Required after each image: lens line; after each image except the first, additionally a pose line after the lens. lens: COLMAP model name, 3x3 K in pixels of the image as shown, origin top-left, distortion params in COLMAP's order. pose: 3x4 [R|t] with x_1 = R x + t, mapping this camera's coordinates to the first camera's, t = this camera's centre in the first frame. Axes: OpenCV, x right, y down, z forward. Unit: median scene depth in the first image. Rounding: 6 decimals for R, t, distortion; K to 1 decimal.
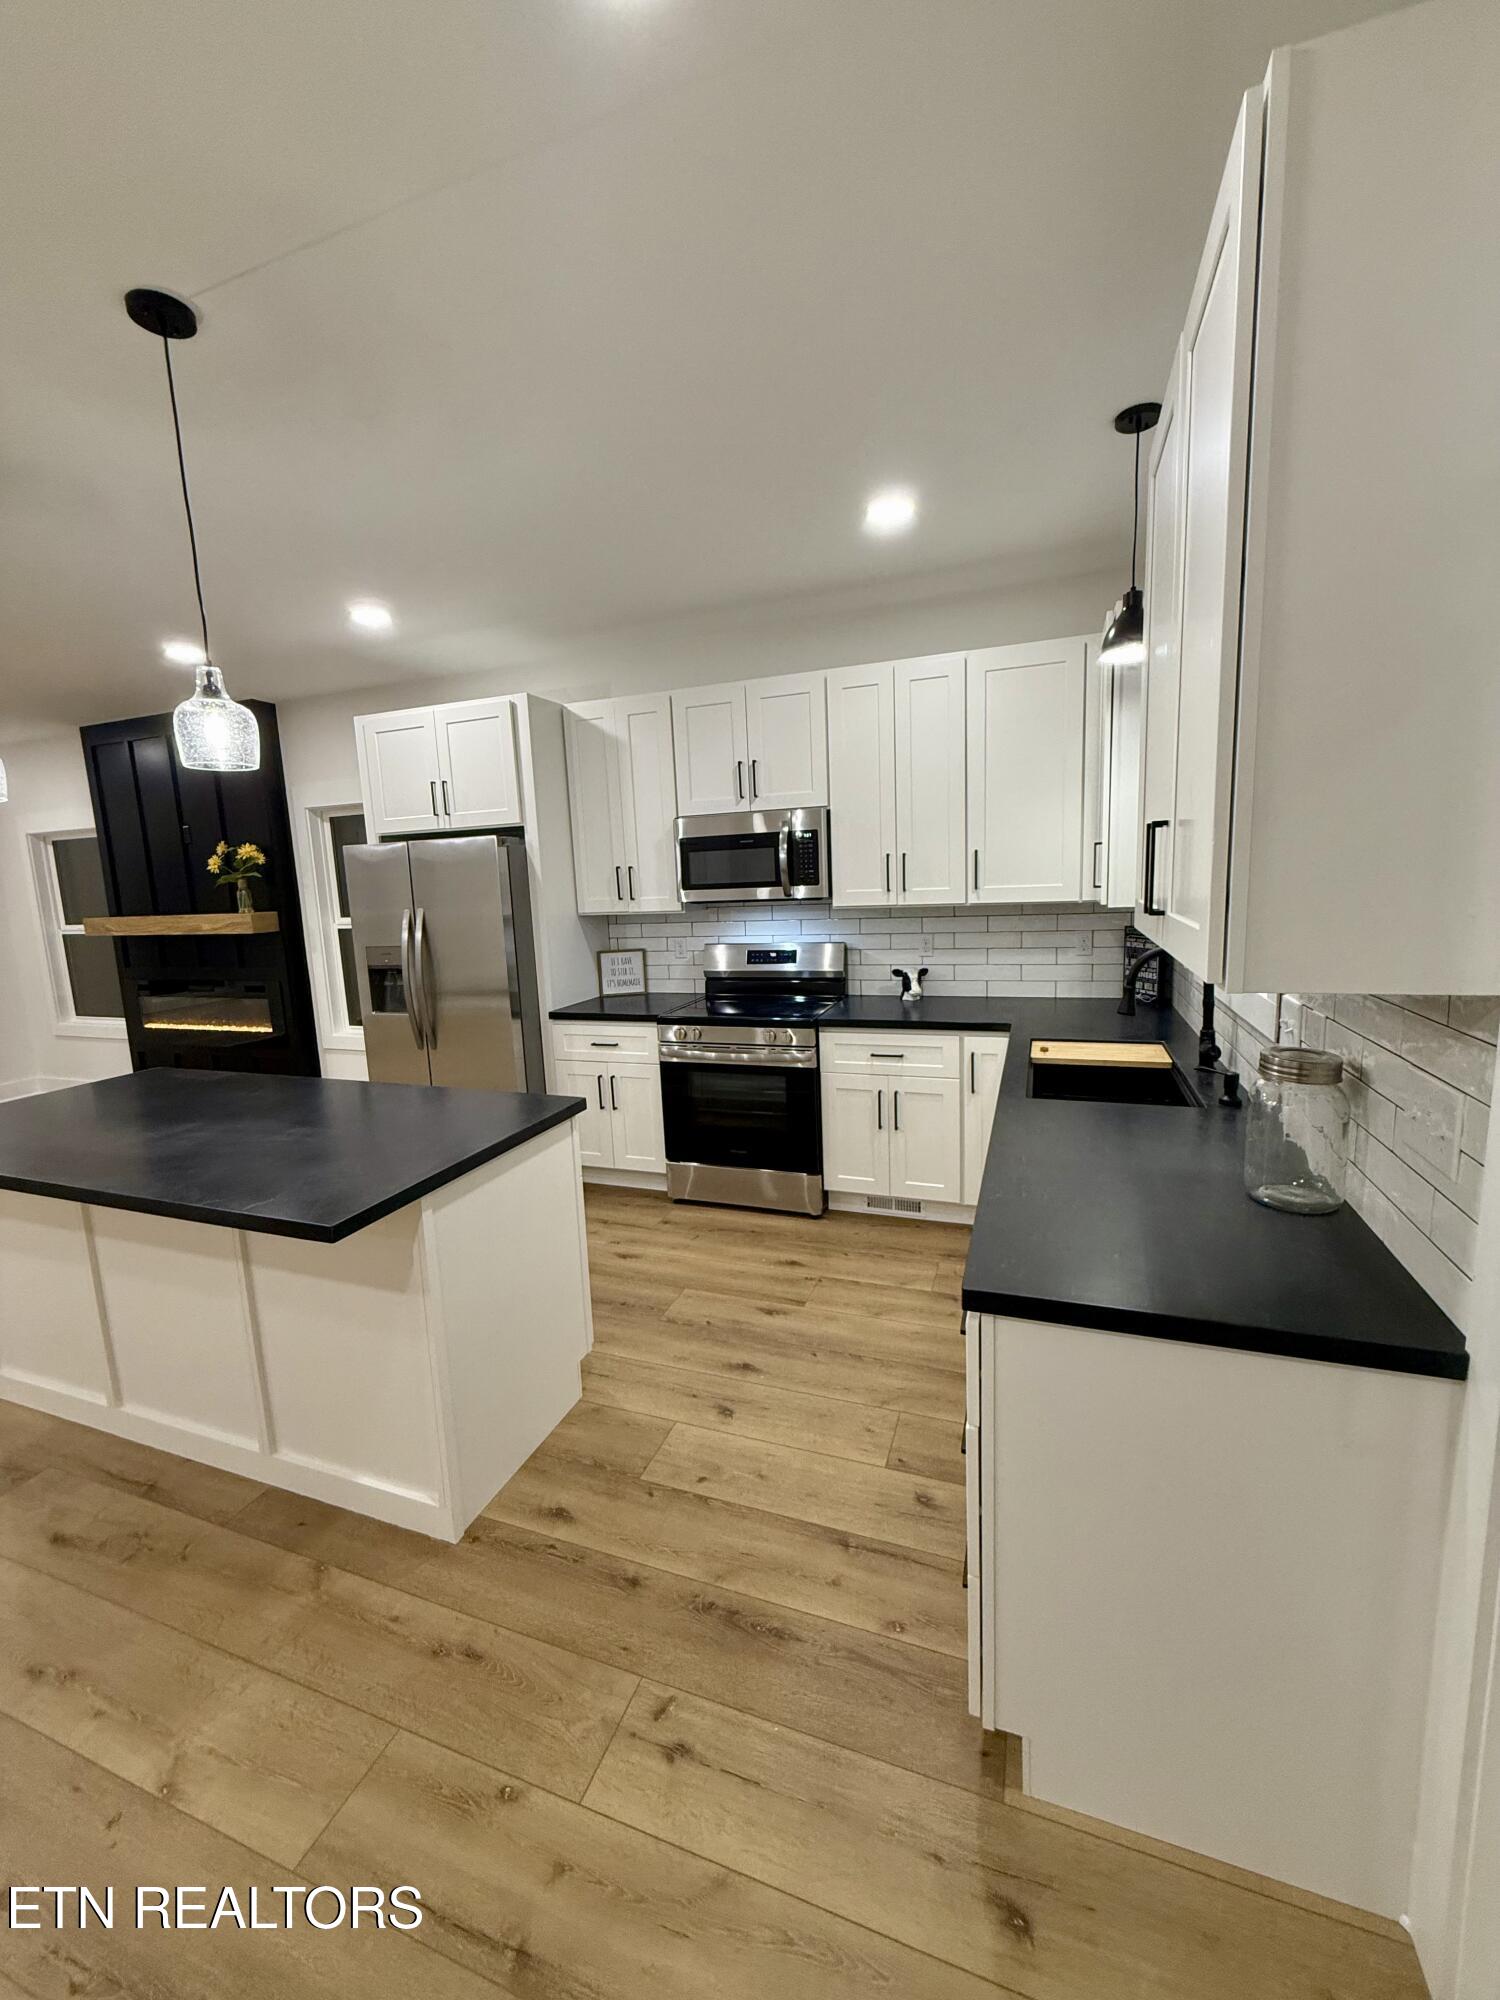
lens RADIAL K [[795.2, 0, 747.6], [0, 795.2, 992.8], [0, 0, 1]] dist [0.000082, -0.000024]
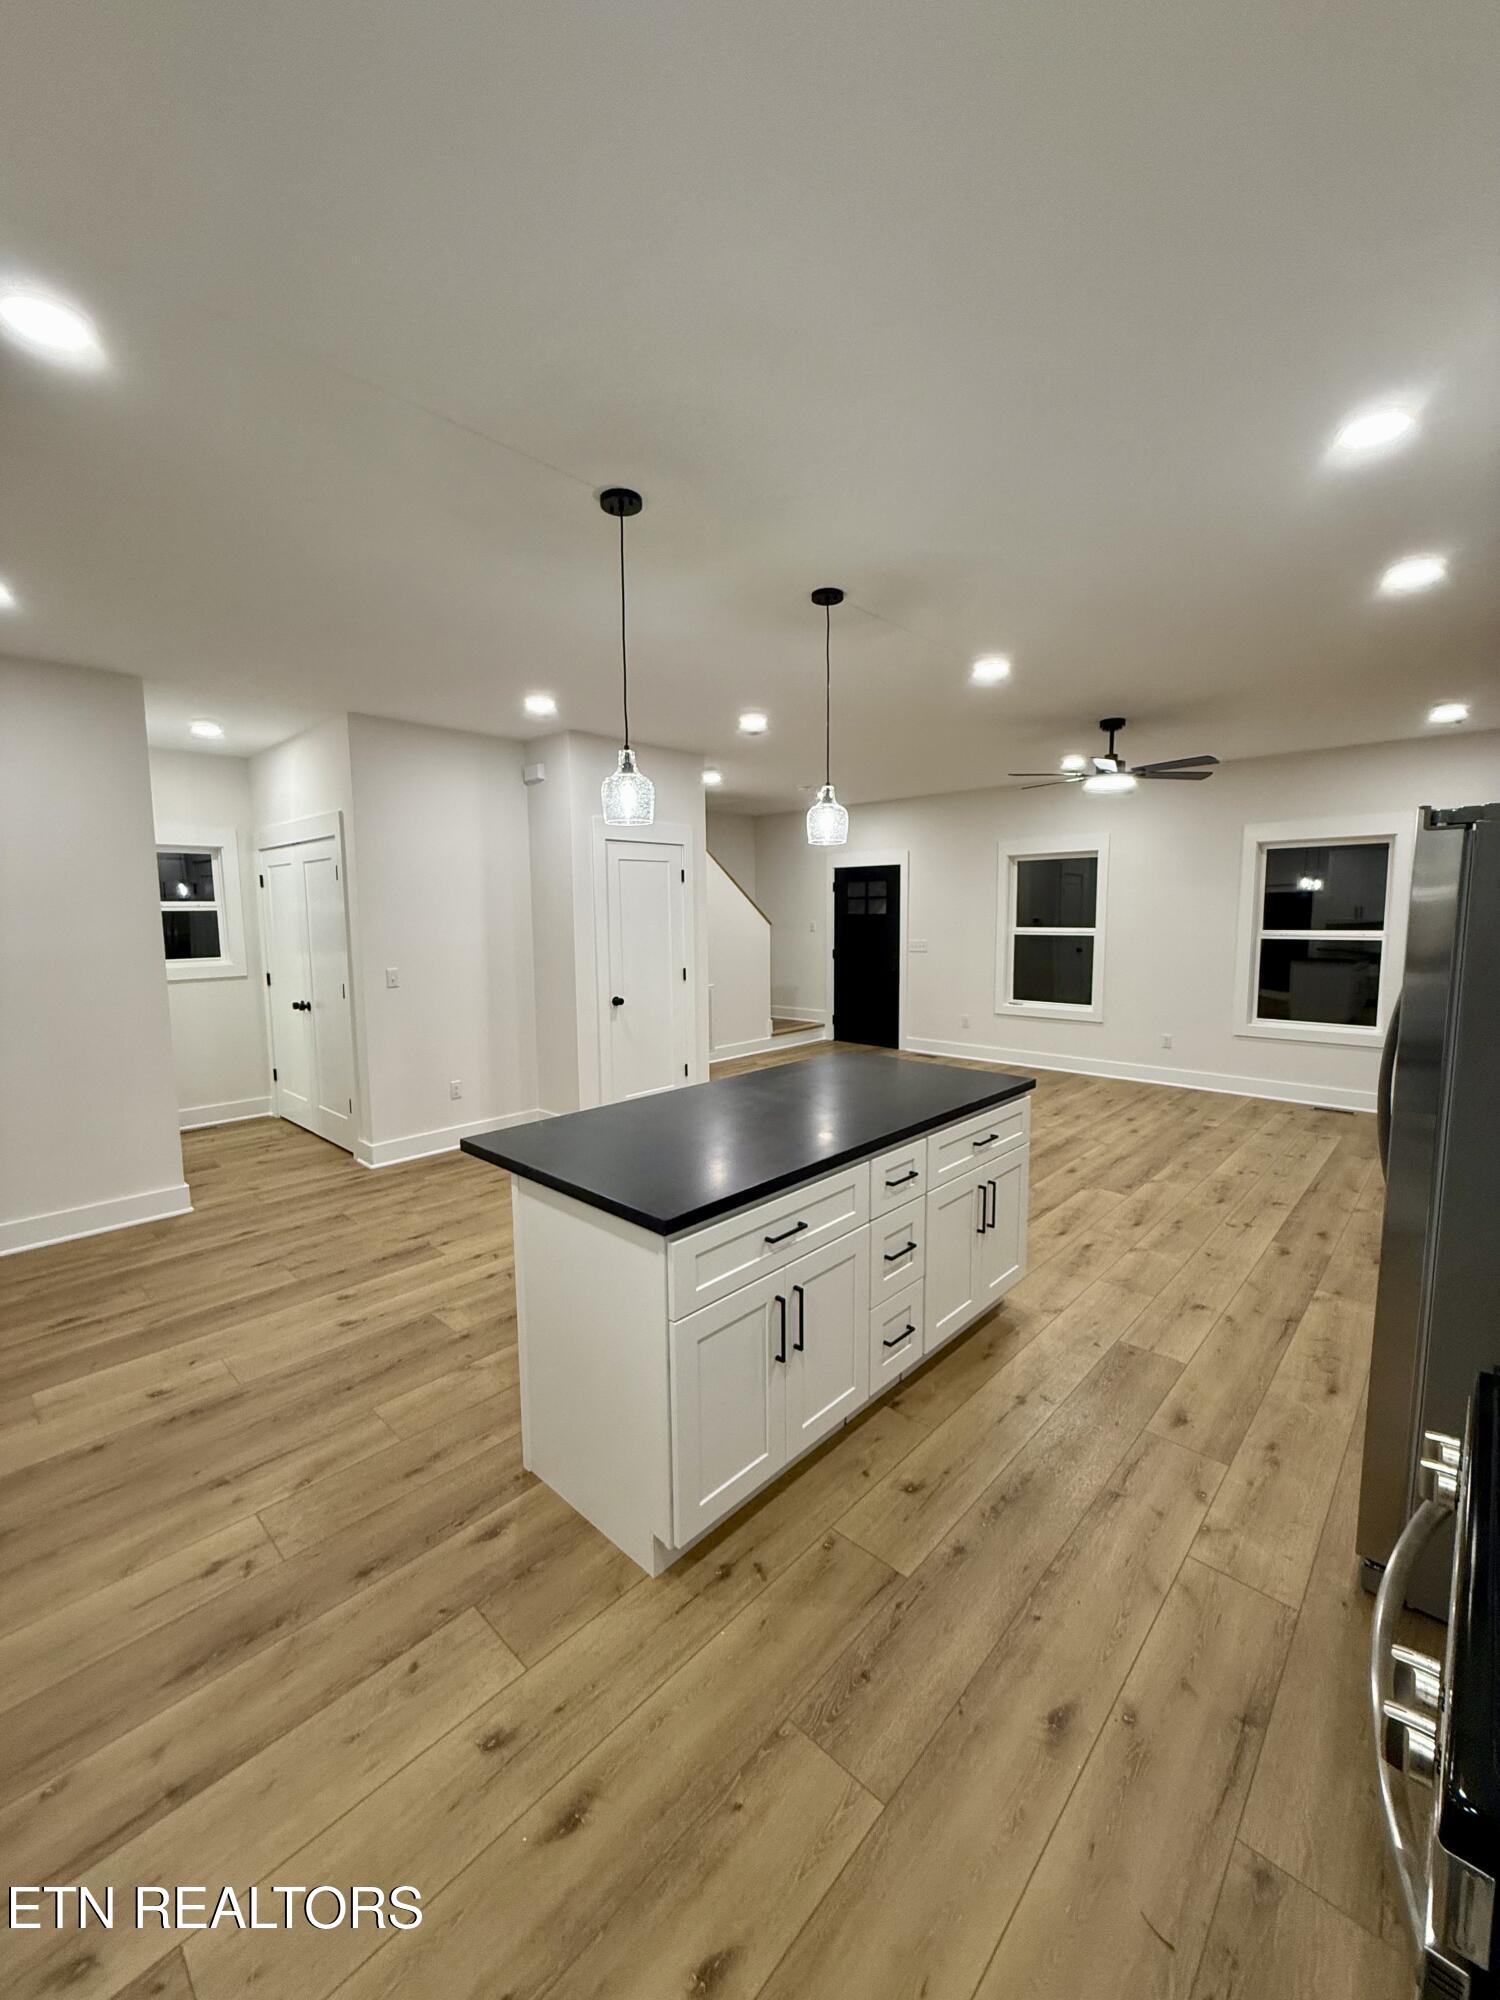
lens RADIAL K [[795.2, 0, 747.6], [0, 795.2, 992.8], [0, 0, 1]] dist [0.000082, -0.000024]
pose [[-0.388437, 0.140054, -0.910770, 0.268714], [-0.111580, 0.973961, 0.197359, -0.150561], [0.914695, 0.178286, -0.362695, 0.883039]]
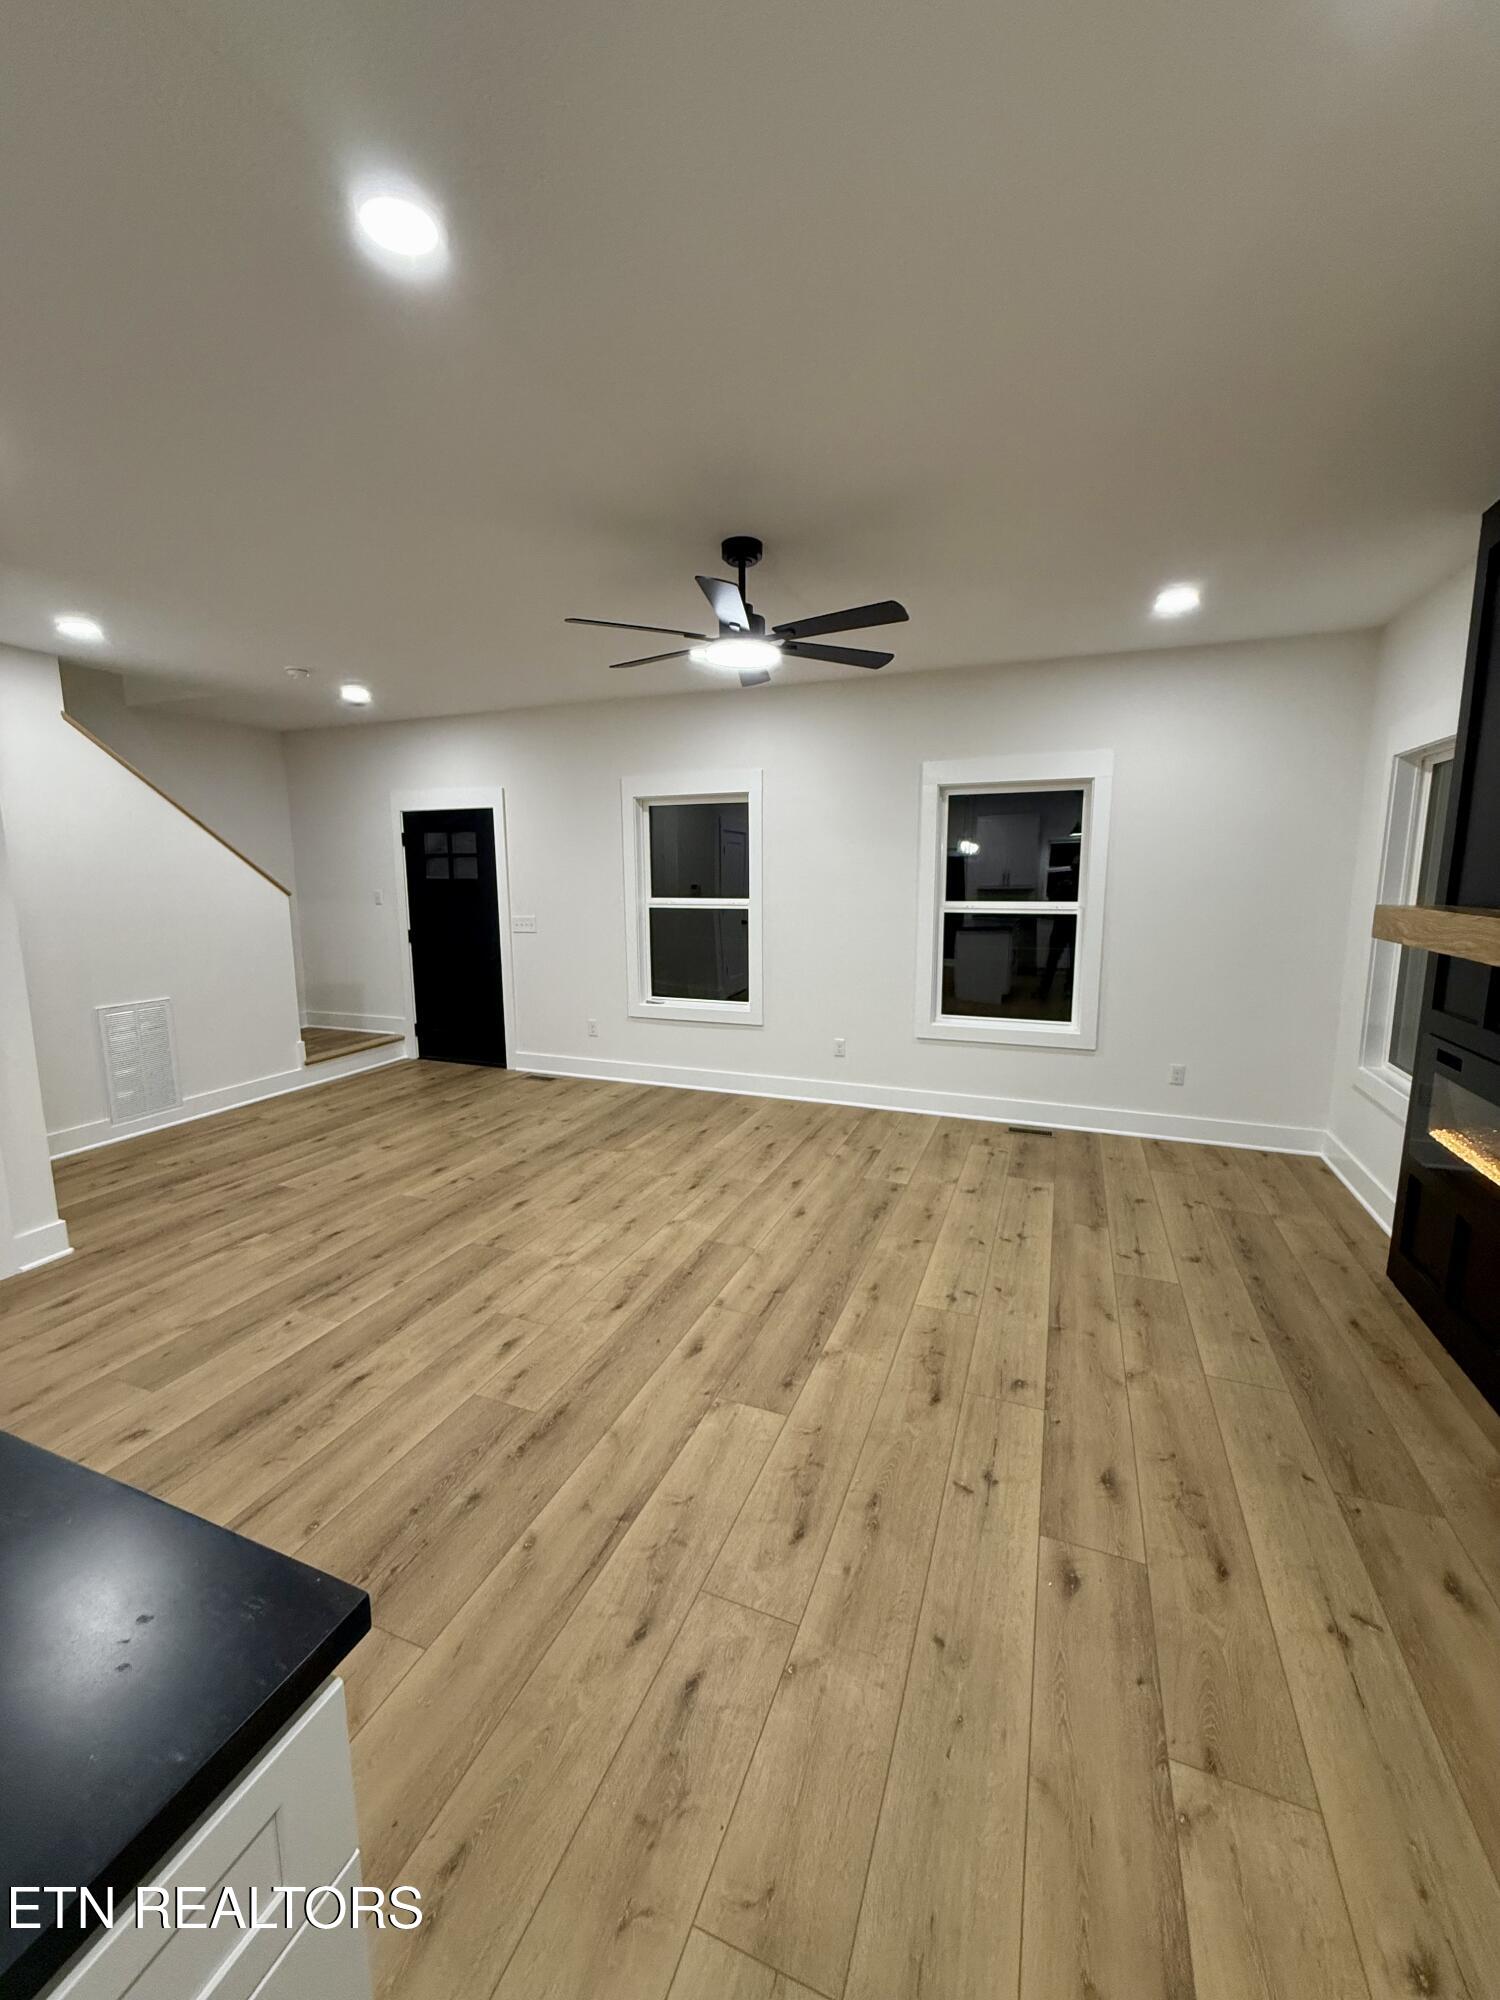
lens RADIAL K [[795.2, 0, 747.6], [0, 795.2, 992.8], [0, 0, 1]] dist [0.000082, -0.000024]
pose [[-0.022996, 0.192413, -0.981044, -0.474902], [-0.142555, 0.970645, 0.193715, -0.127249], [0.989520, 0.144307, 0.005109, 0.947699]]
